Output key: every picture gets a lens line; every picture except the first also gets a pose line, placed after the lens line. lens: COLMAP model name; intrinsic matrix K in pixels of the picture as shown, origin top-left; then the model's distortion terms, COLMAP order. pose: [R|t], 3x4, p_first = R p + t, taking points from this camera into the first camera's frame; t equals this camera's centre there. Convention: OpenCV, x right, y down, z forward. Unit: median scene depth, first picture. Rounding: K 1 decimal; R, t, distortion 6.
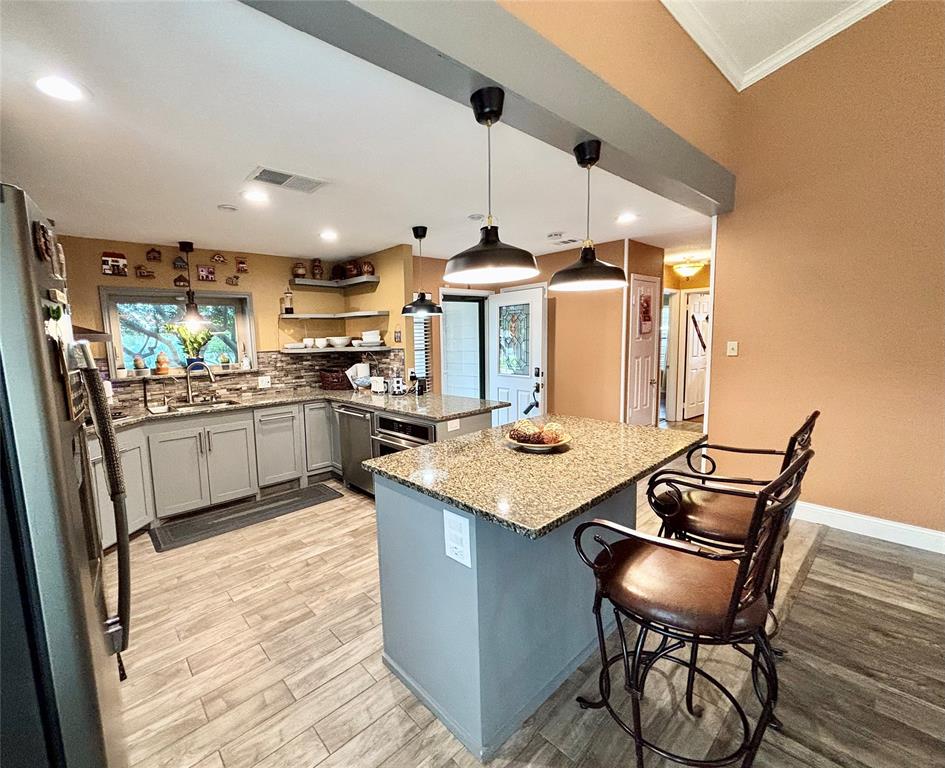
lens RADIAL K [[413.9, 0, 432.6], [0, 413.9, 384.8], [0, 0, 1]] dist [0.001214, -0.020698]
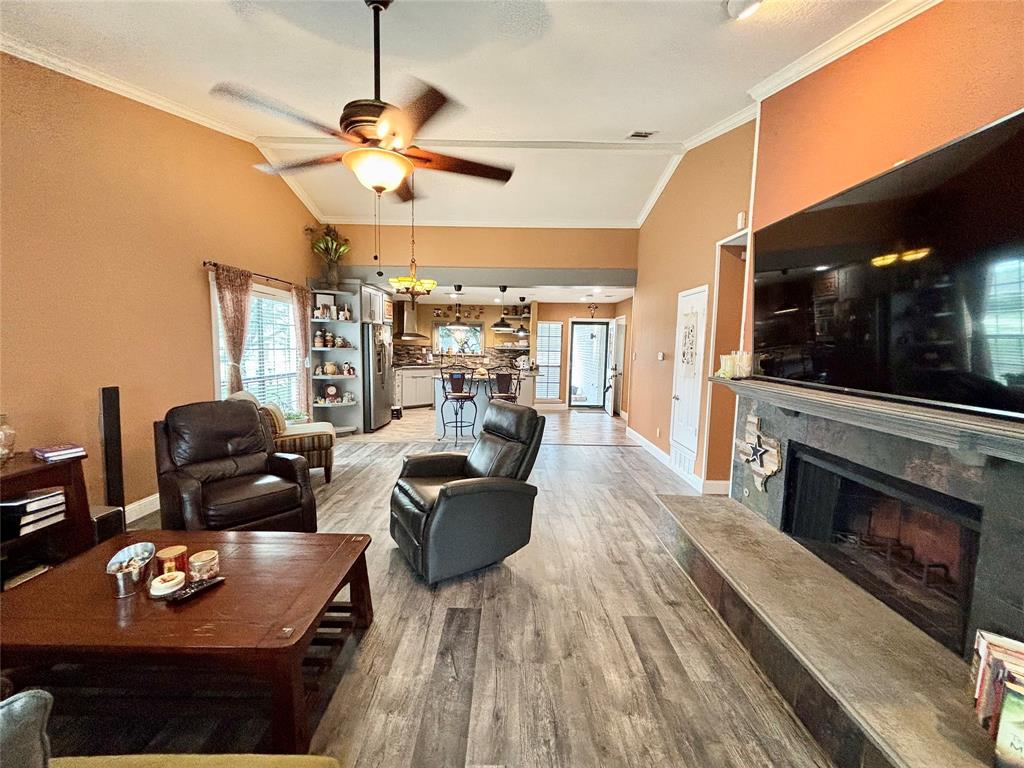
lens RADIAL K [[416.0, 0, 510.4], [0, 416.0, 382.6], [0, 0, 1]] dist [0.004003, 0.000070]
pose [[0.752494, 0.106911, -0.649864, 1.287972], [-0.117374, 0.992710, 0.027403, 0.037239], [0.648056, 0.055657, 0.759557, -0.693507]]
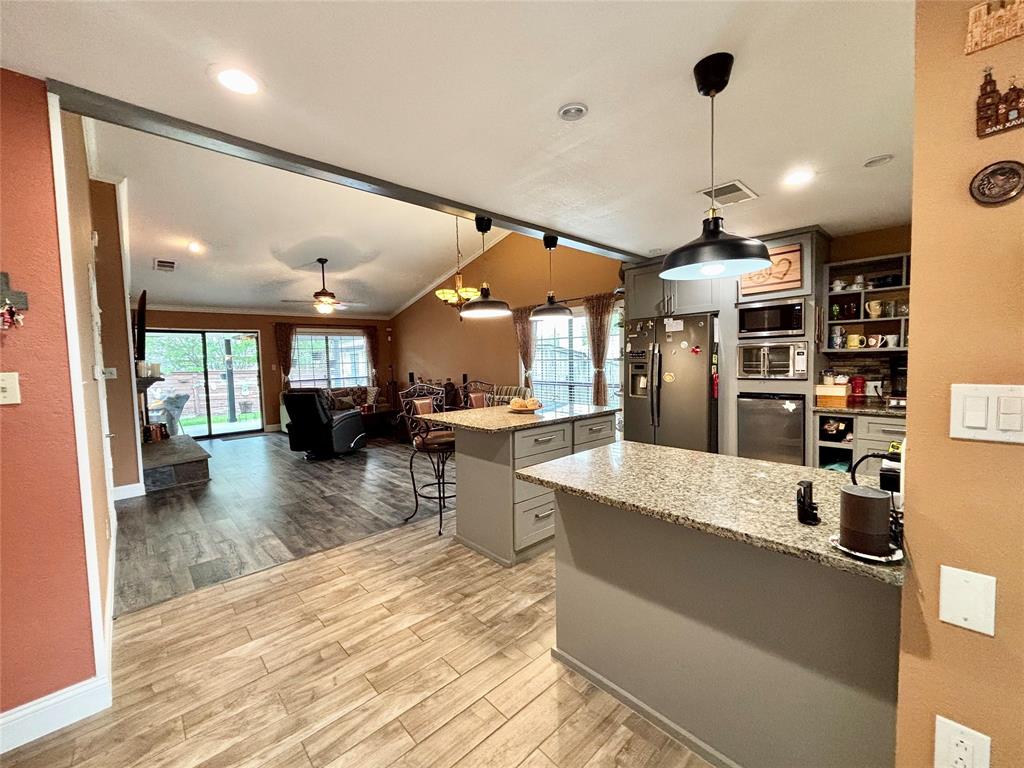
lens RADIAL K [[418.4, 0, 508.8], [0, 418.4, 384.3], [0, 0, 1]] dist [0.000124, -0.000454]
pose [[-0.998183, 0.055566, -0.023302, 0.173746], [0.050687, 0.983458, 0.173903, -0.125888], [0.032580, 0.172406, -0.984487, 1.256397]]
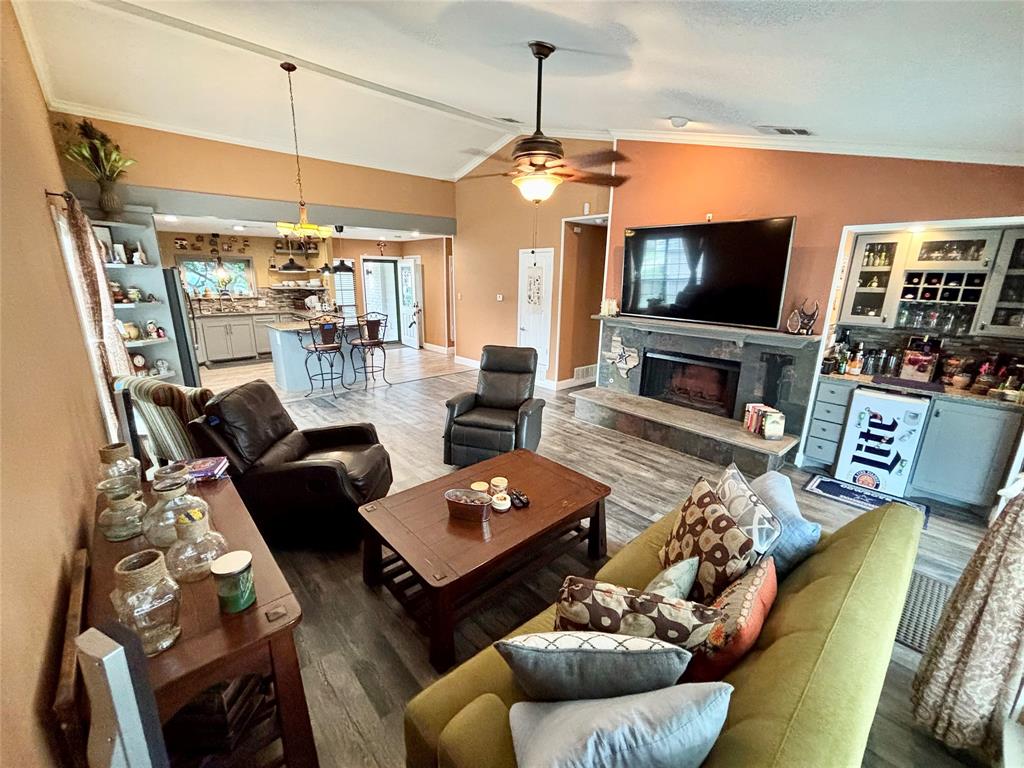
lens RADIAL K [[418.4, 0, 508.8], [0, 418.4, 384.3], [0, 0, 1]] dist [0.000124, -0.000454]
pose [[0.998951, 0.039513, 0.023122, 0.793500], [-0.042444, 0.988631, 0.144245, 0.039370], [-0.017160, -0.145075, 0.989272, -1.126668]]
